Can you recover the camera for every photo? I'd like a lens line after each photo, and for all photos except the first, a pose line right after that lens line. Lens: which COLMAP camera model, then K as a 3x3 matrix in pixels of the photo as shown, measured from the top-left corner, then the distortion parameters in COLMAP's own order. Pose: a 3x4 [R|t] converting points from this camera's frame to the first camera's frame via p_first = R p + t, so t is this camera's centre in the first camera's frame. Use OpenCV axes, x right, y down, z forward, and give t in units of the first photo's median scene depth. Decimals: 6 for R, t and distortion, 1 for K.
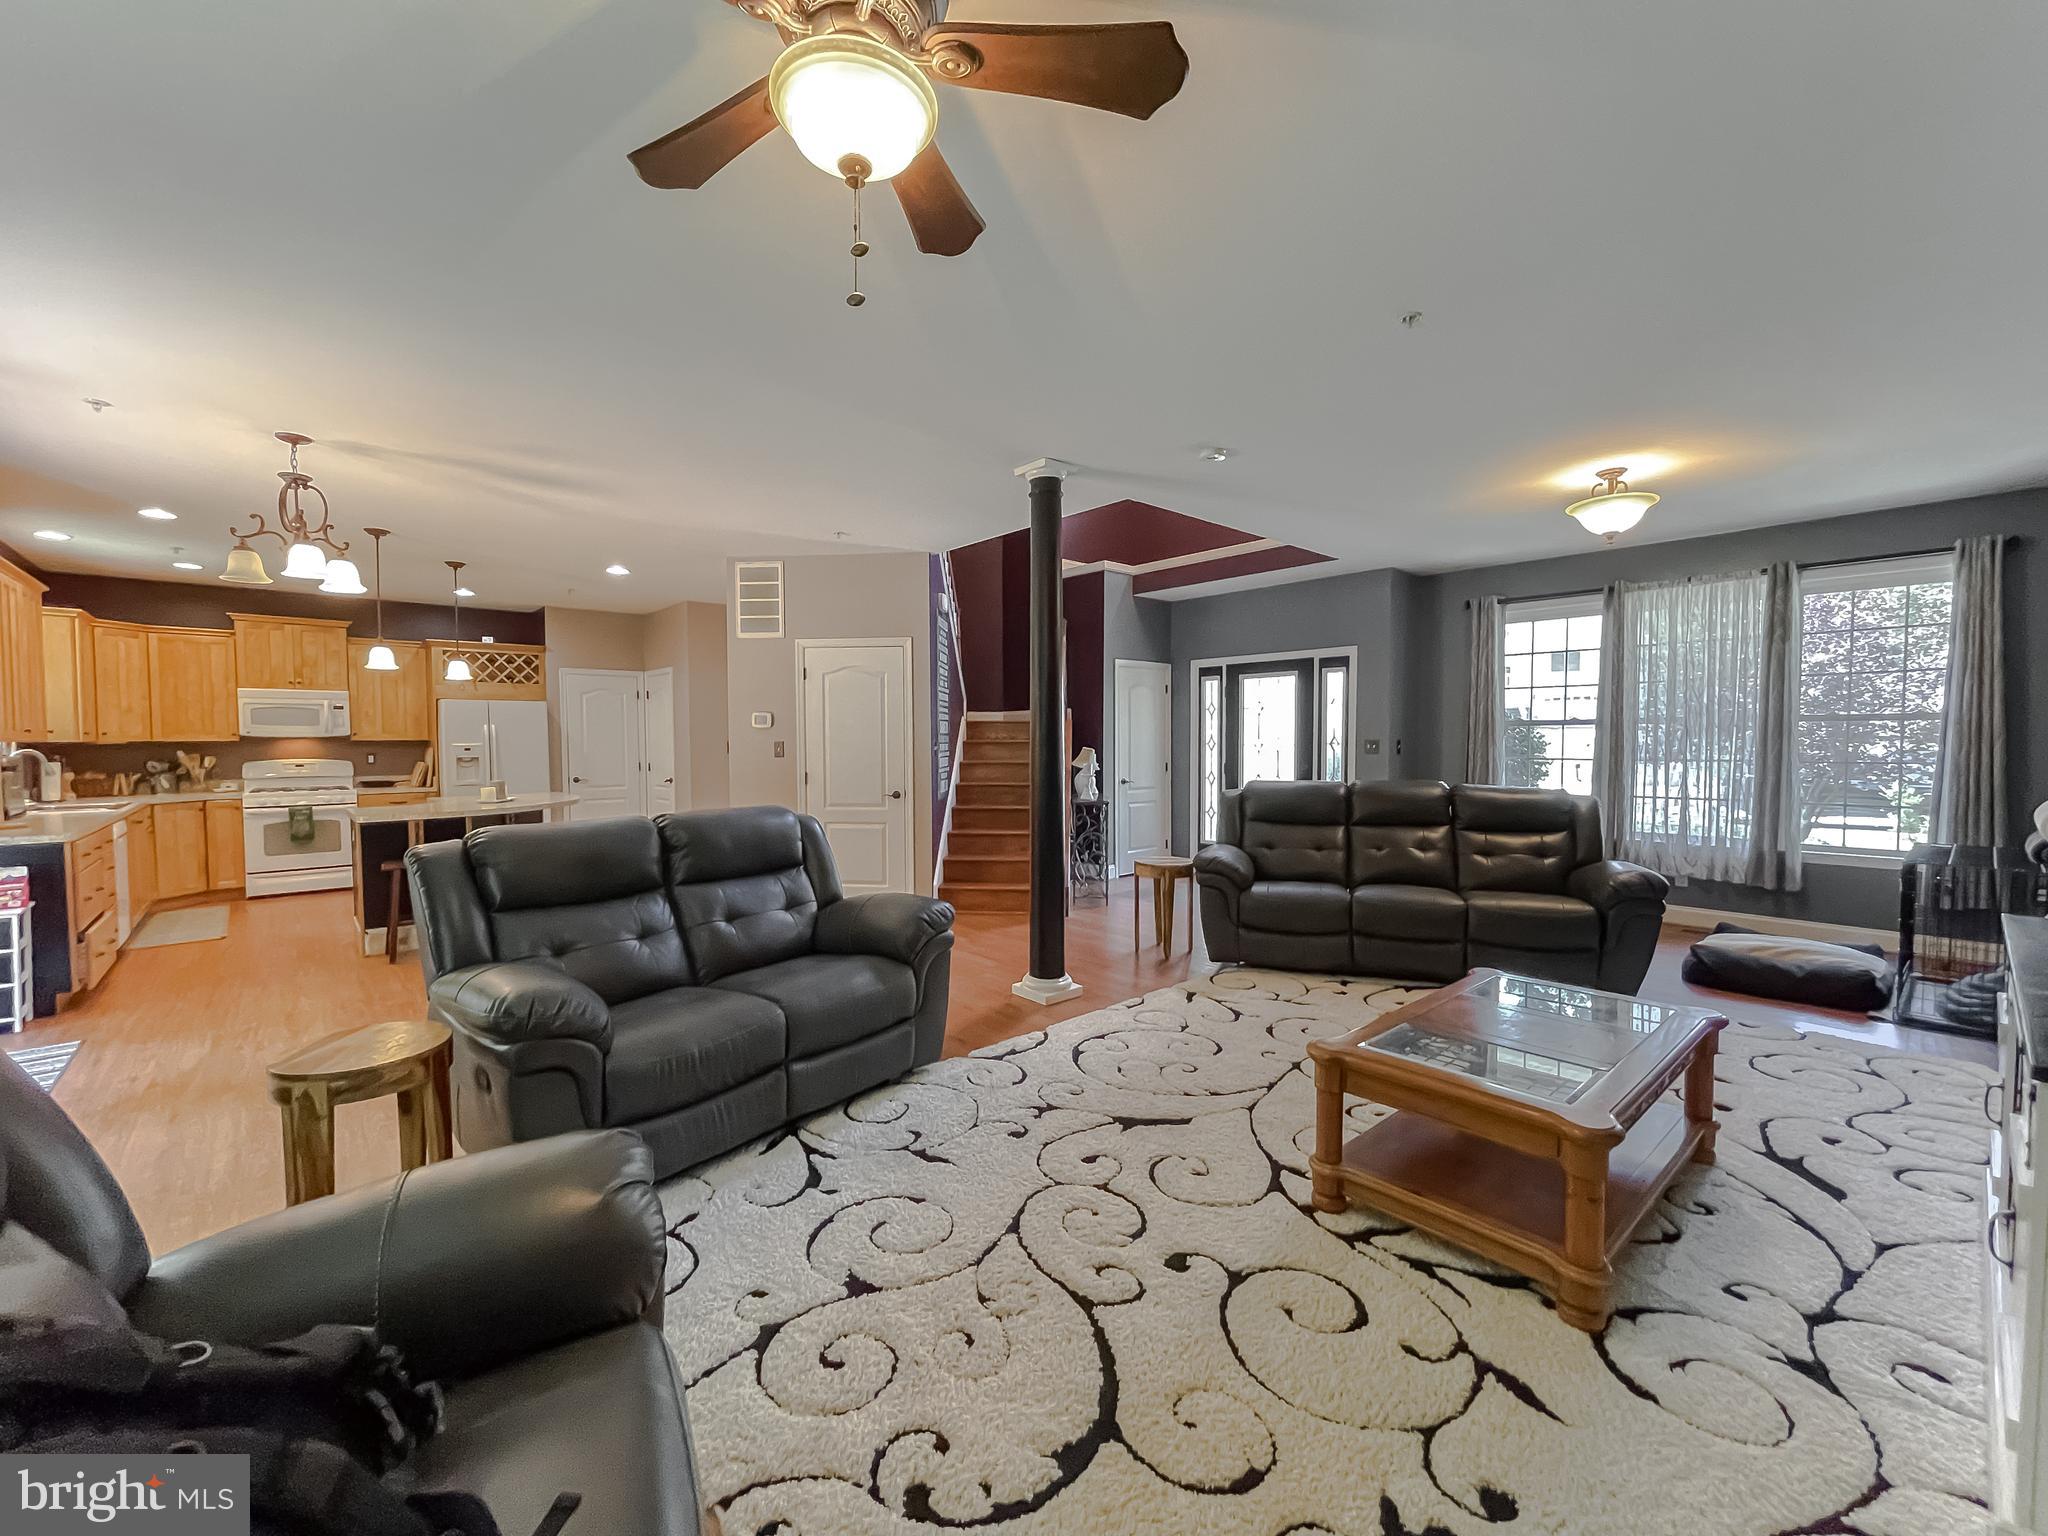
lens RADIAL K [[832.8, 0, 1017.6], [0, 832.8, 772.0], [0, 0, 1]] dist [-0.006390, 0.005275]
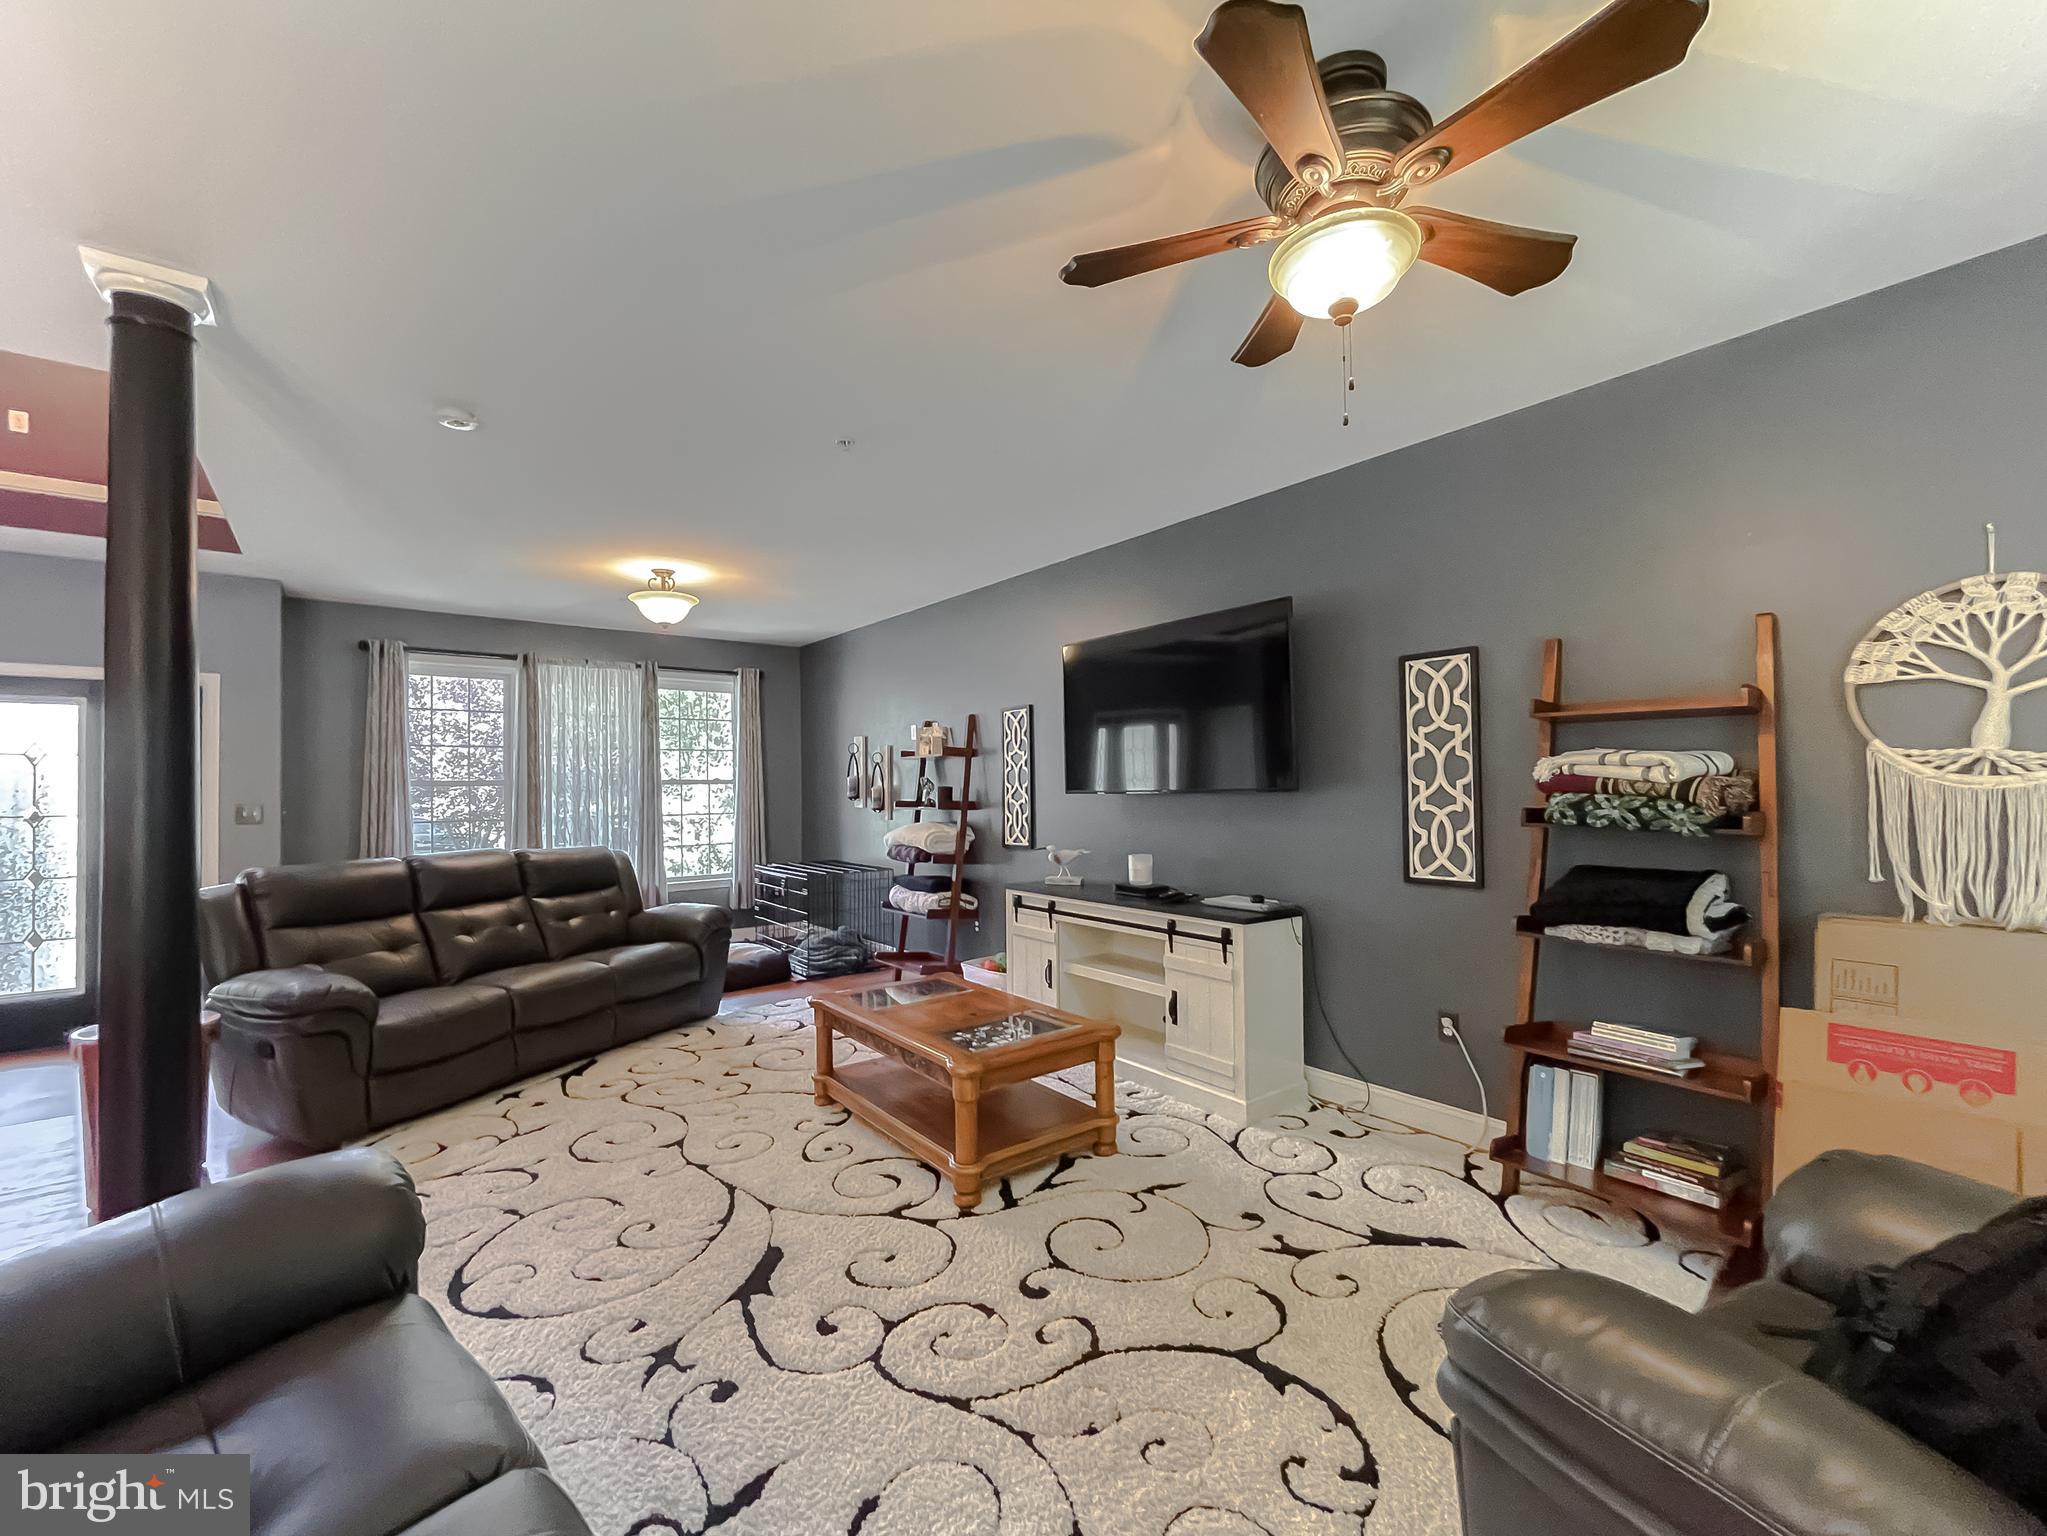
lens RADIAL K [[836.3, 0, 1020.0], [0, 836.3, 771.3], [0, 0, 1]] dist [-0.011765, 0.000101]
pose [[0.064374, 0.021538, 0.997693, -0.256103], [0.053276, 0.998267, -0.024988, -0.013974], [-0.996503, 0.054761, 0.063115, 0.265817]]
